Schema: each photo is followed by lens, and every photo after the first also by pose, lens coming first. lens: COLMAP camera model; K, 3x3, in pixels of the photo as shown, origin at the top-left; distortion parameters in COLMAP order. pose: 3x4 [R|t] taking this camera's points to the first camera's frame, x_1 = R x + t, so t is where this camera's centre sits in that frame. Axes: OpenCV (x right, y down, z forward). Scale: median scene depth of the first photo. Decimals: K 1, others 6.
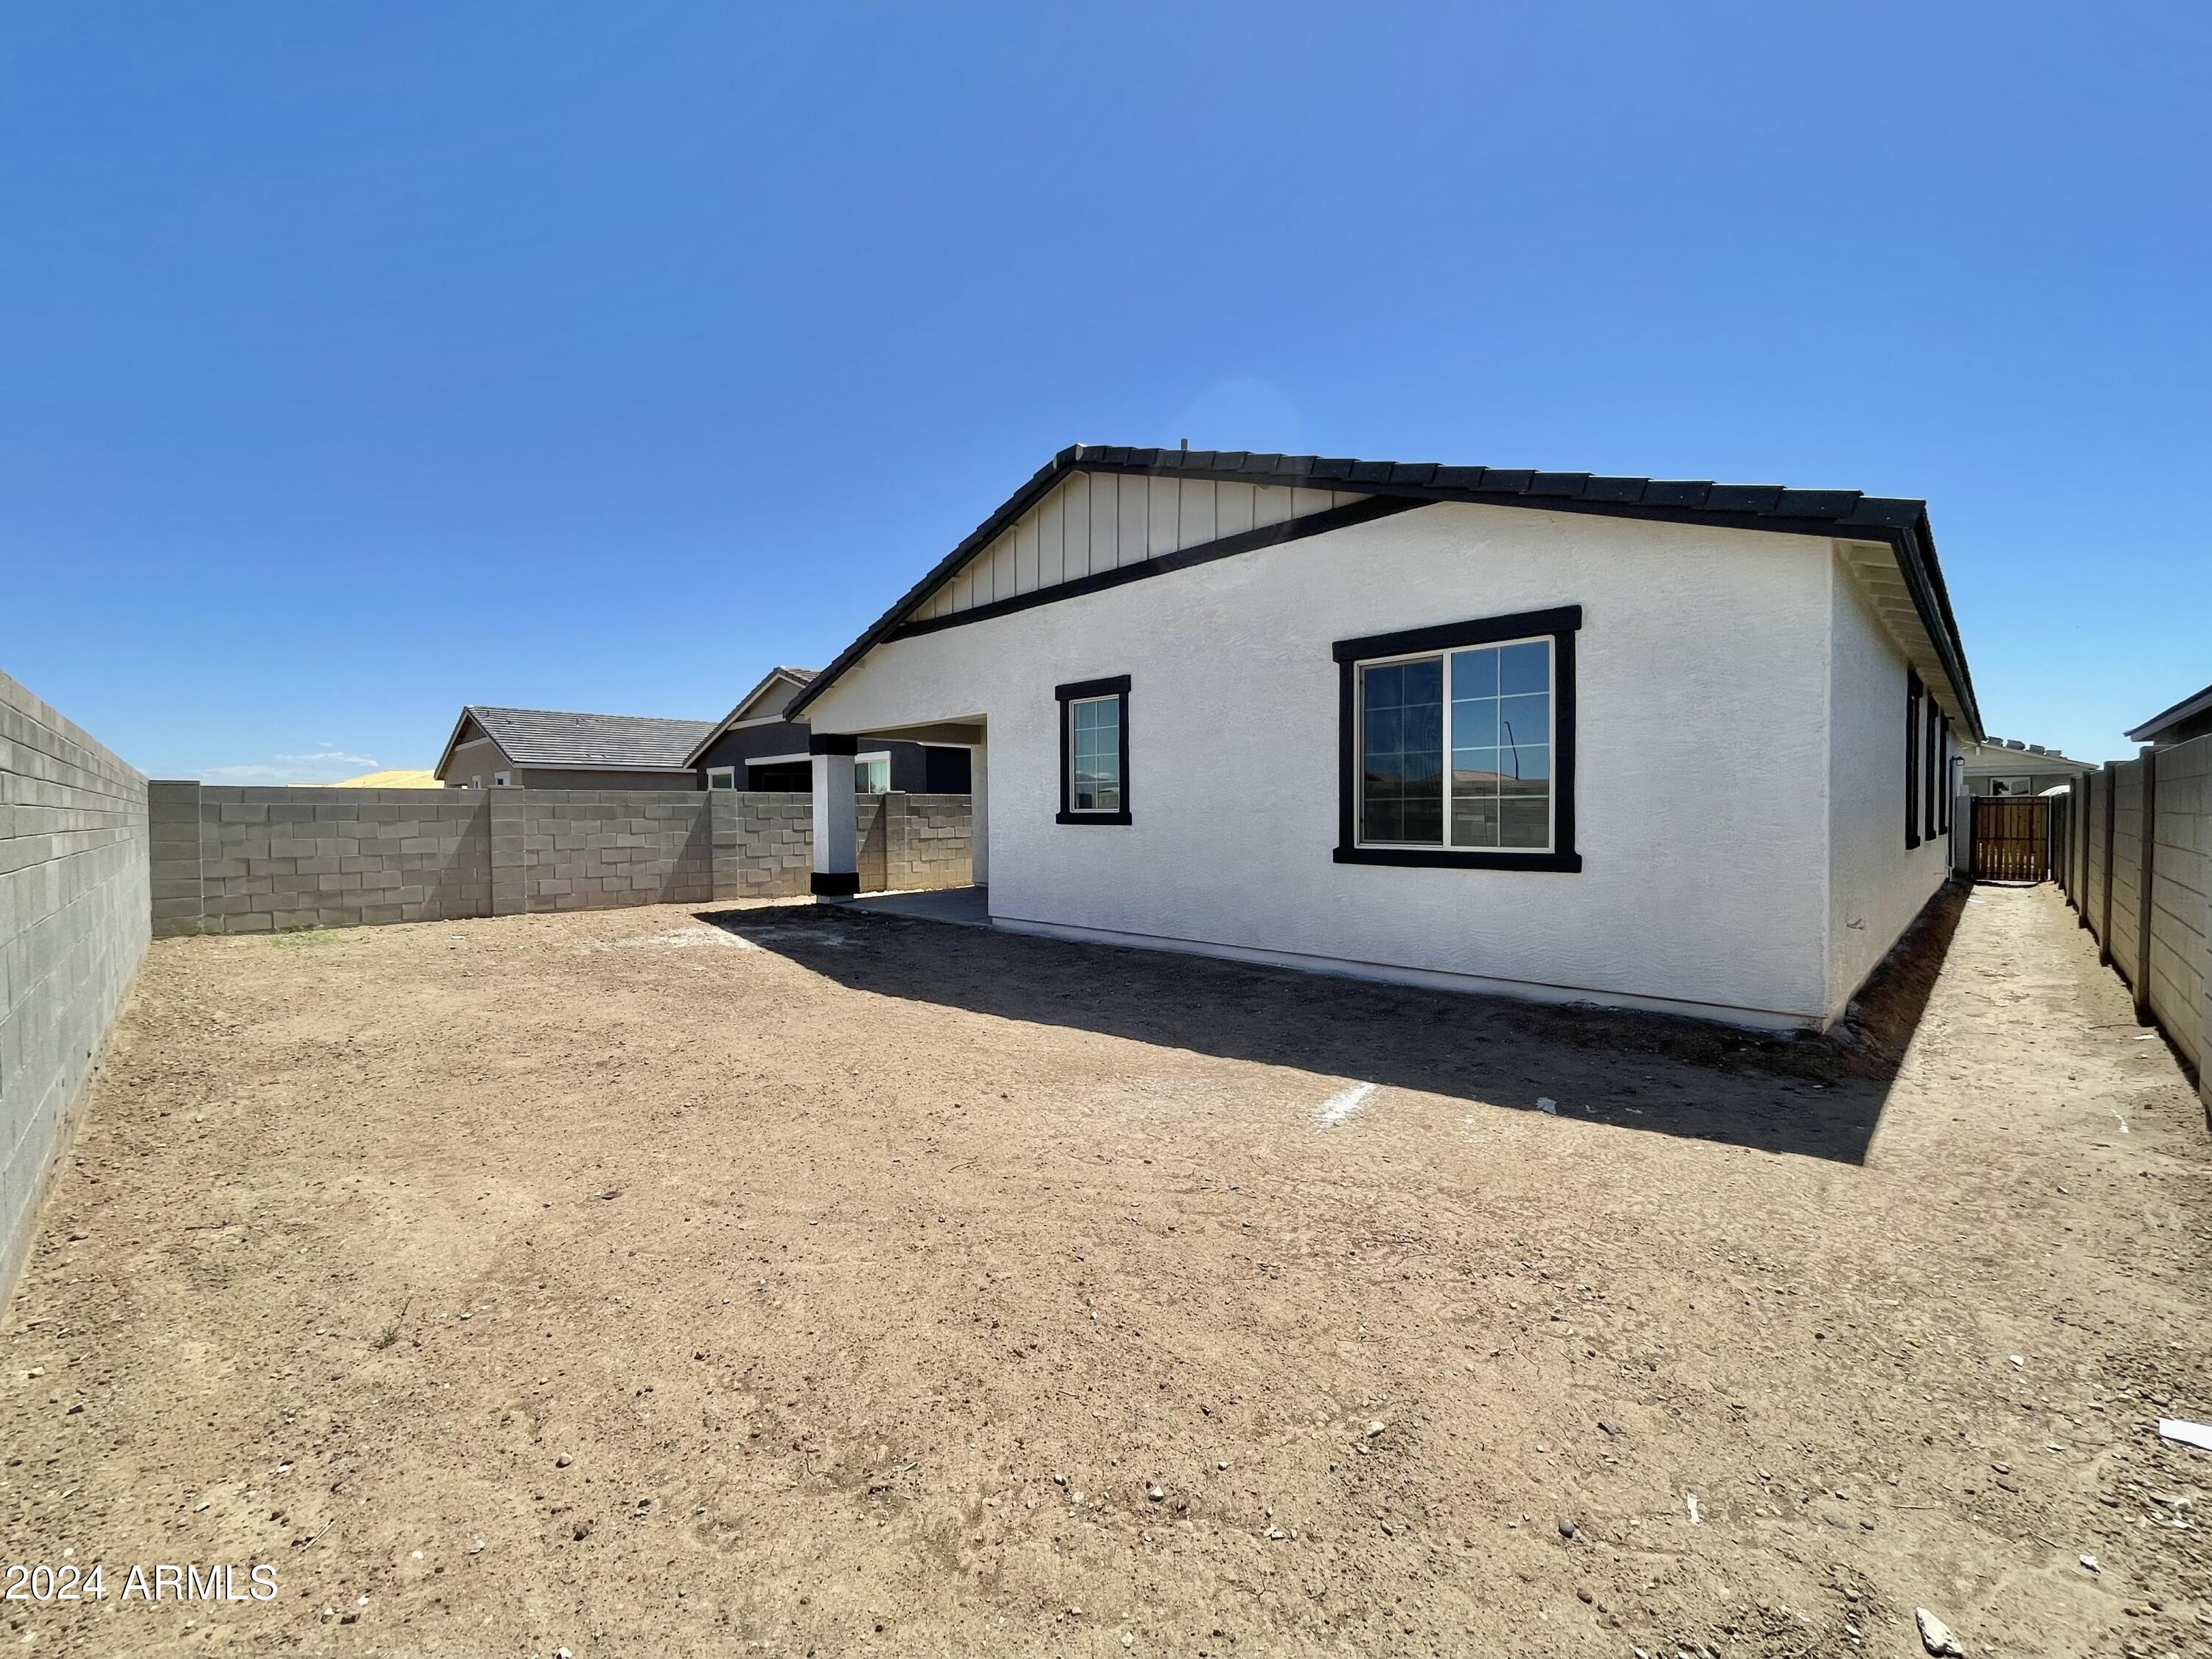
lens RADIAL K [[904.5, 0, 1104.5], [0, 904.5, 823.9], [0, 0, 1]] dist [-0.000411, -0.000005]
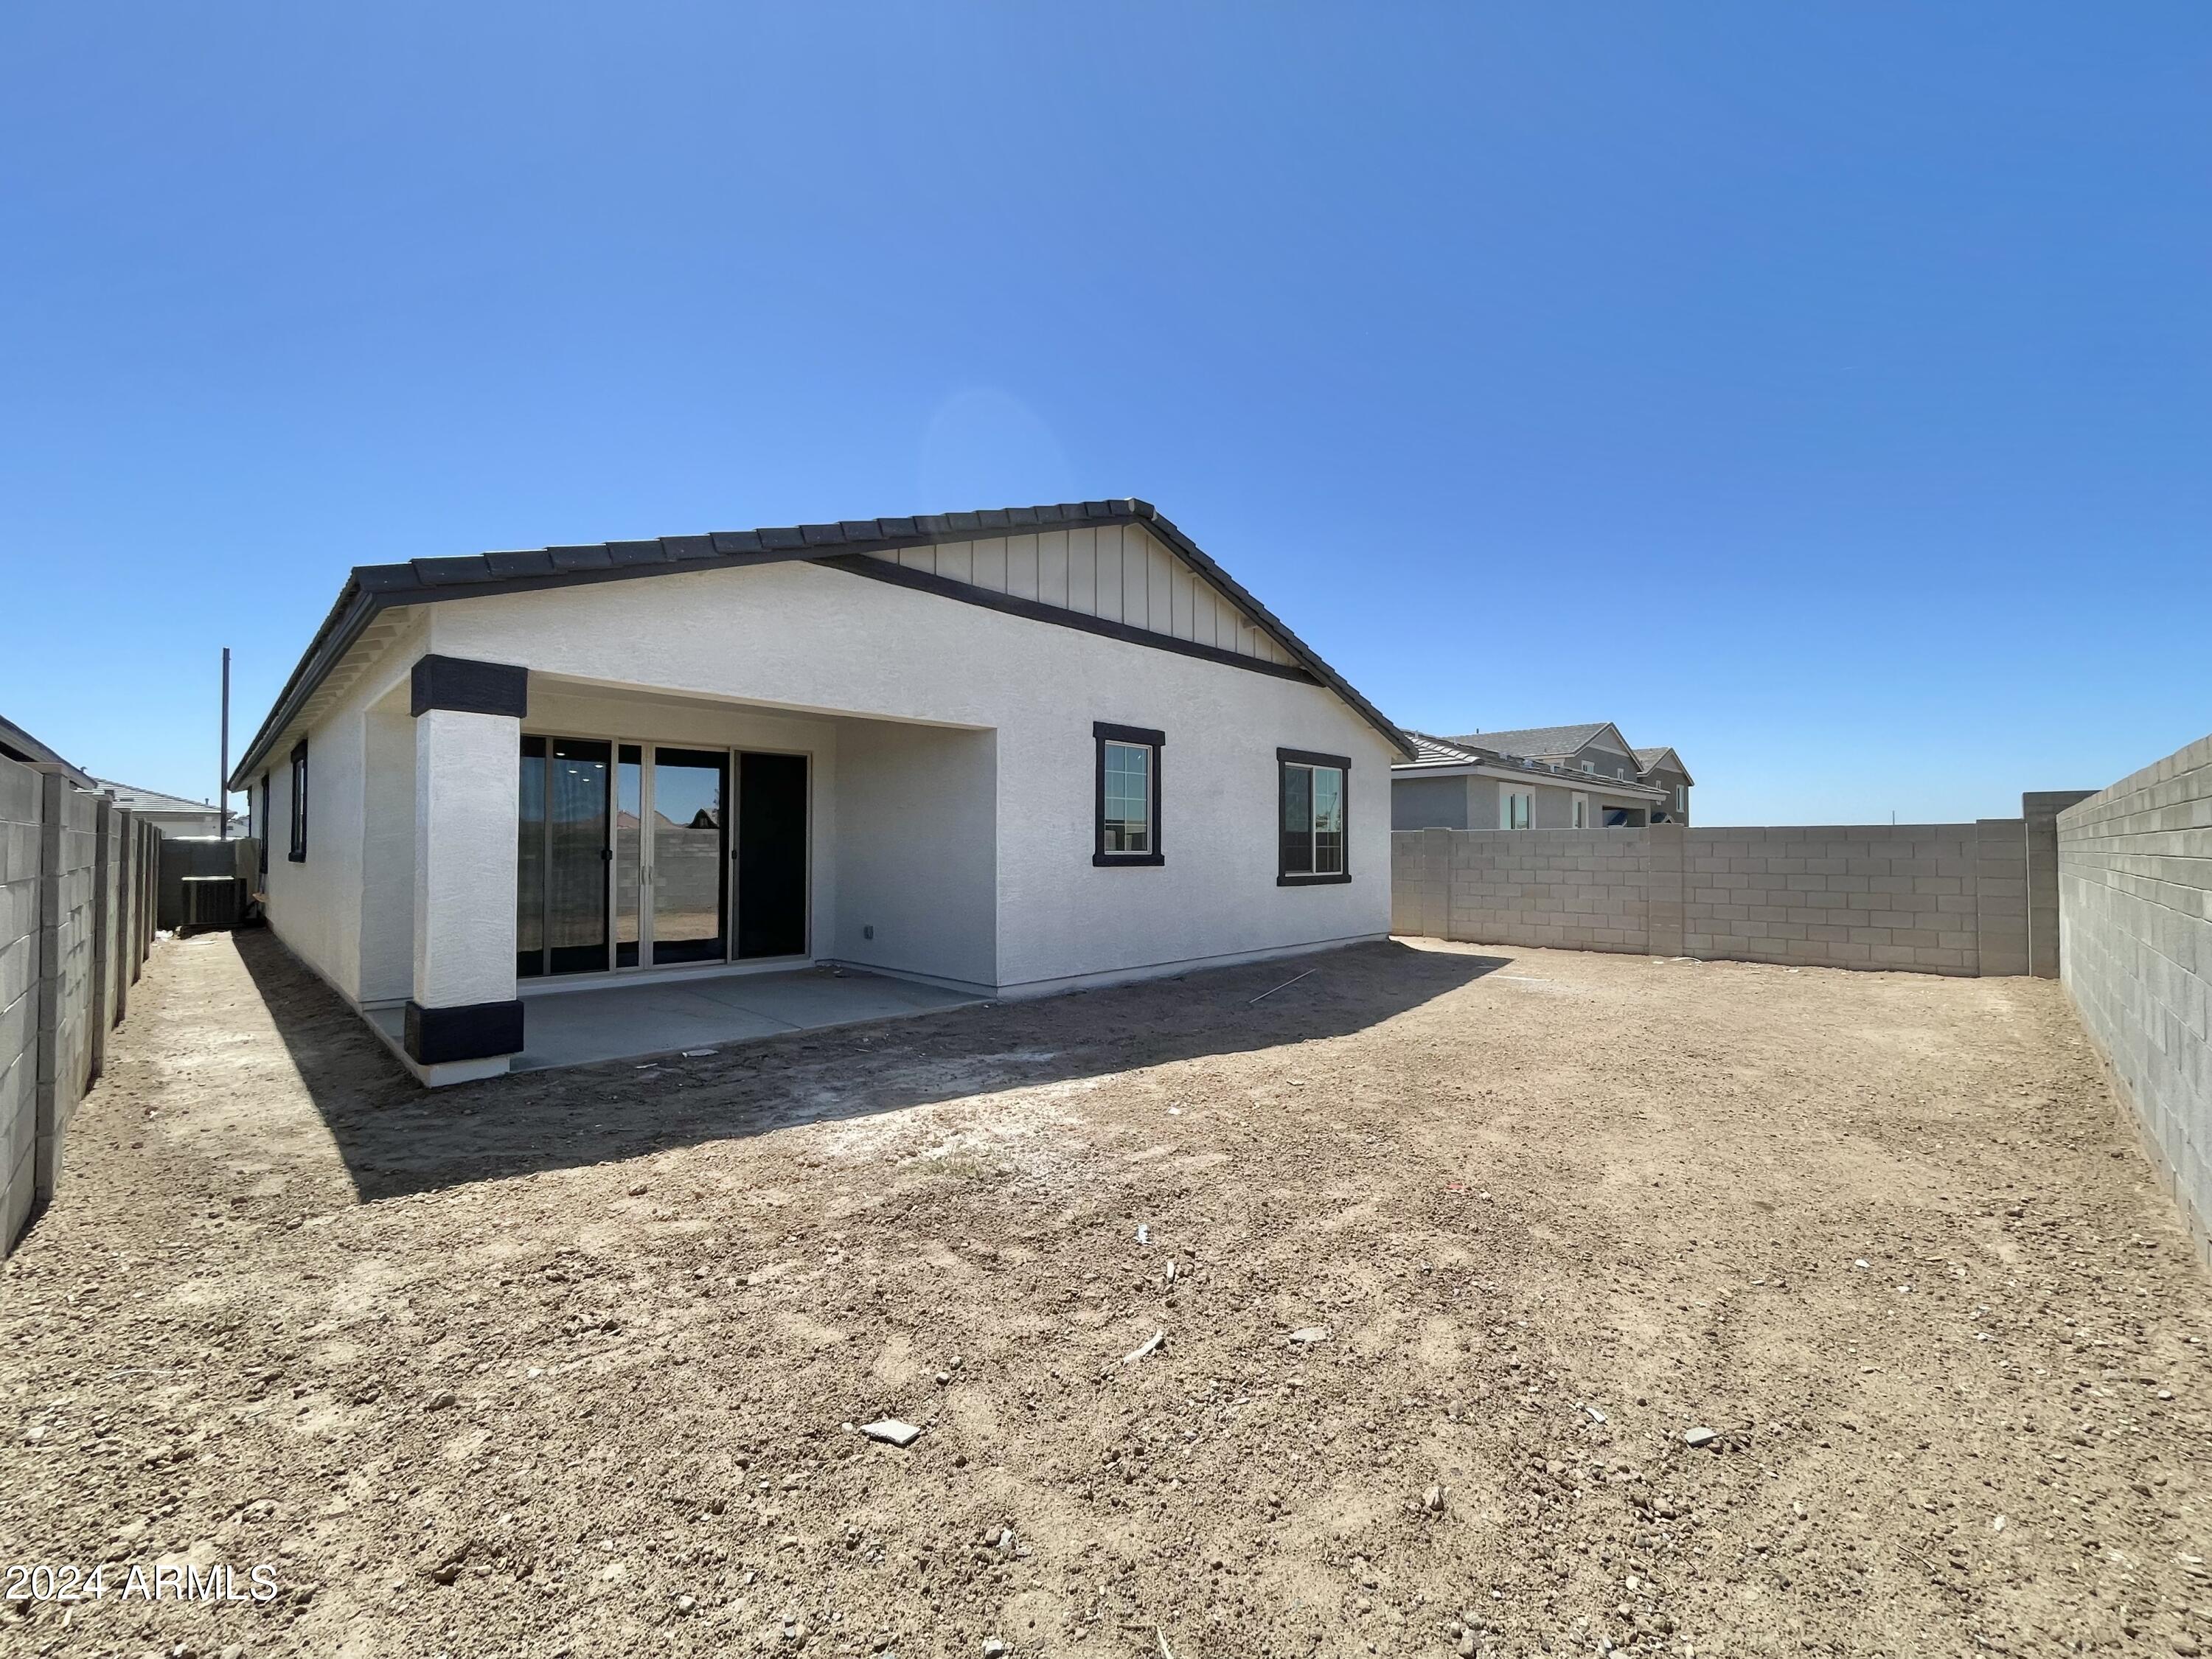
lens RADIAL K [[904.5, 0, 1104.7], [0, 904.5, 837.6], [0, 0, 1]] dist [-0.000411, -0.000005]
pose [[0.002156, 0.024106, 0.999707, -1.073426], [0.017270, 0.999559, -0.024140, -0.007551], [-0.999849, 0.017317, 0.001739, 1.058400]]
